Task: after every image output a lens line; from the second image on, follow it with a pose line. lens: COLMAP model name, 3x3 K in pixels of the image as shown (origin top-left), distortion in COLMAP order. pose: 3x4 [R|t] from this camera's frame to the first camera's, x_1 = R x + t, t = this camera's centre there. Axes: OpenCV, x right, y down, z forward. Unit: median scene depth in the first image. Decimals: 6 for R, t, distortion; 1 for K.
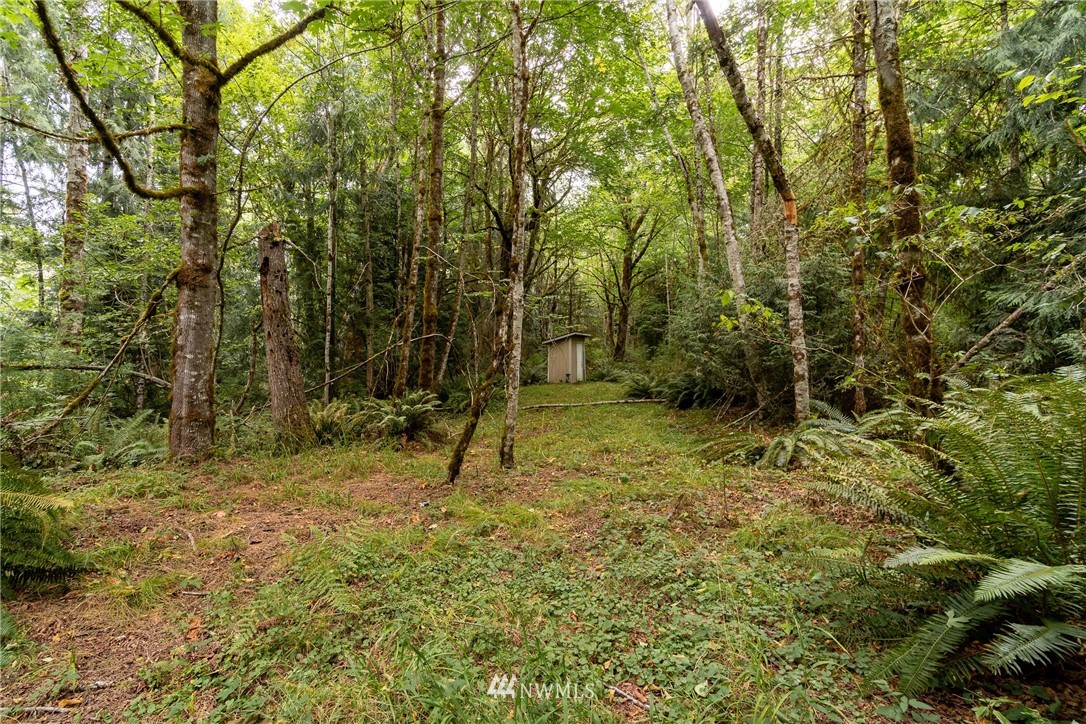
lens RADIAL K [[472.3, 0, 543.0], [0, 472.3, 362.0], [0, 0, 1]] dist [0.000027, -0.000003]
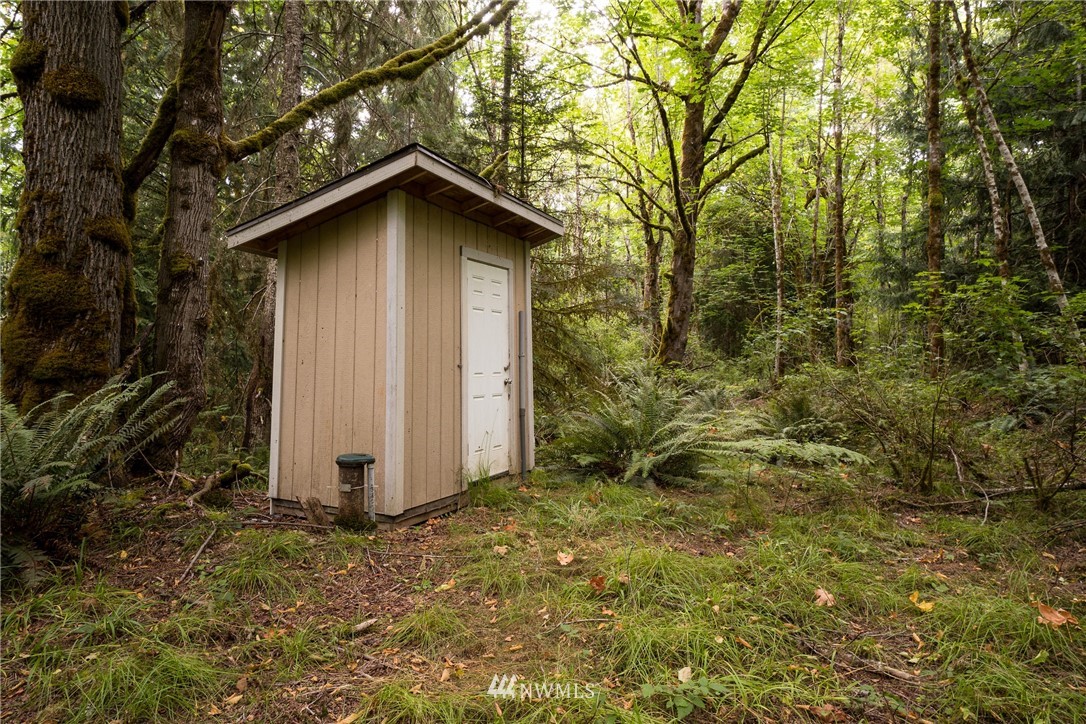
lens RADIAL K [[663.5, 0, 543.0], [0, 663.5, 362.0], [0, 0, 1]] dist [0.000061, 0.000011]
pose [[0.999819, -0.002583, -0.018858, 0.057414], [0.002427, 0.999963, -0.008296, -0.000408], [0.018878, 0.008249, 0.999788, 0.420769]]
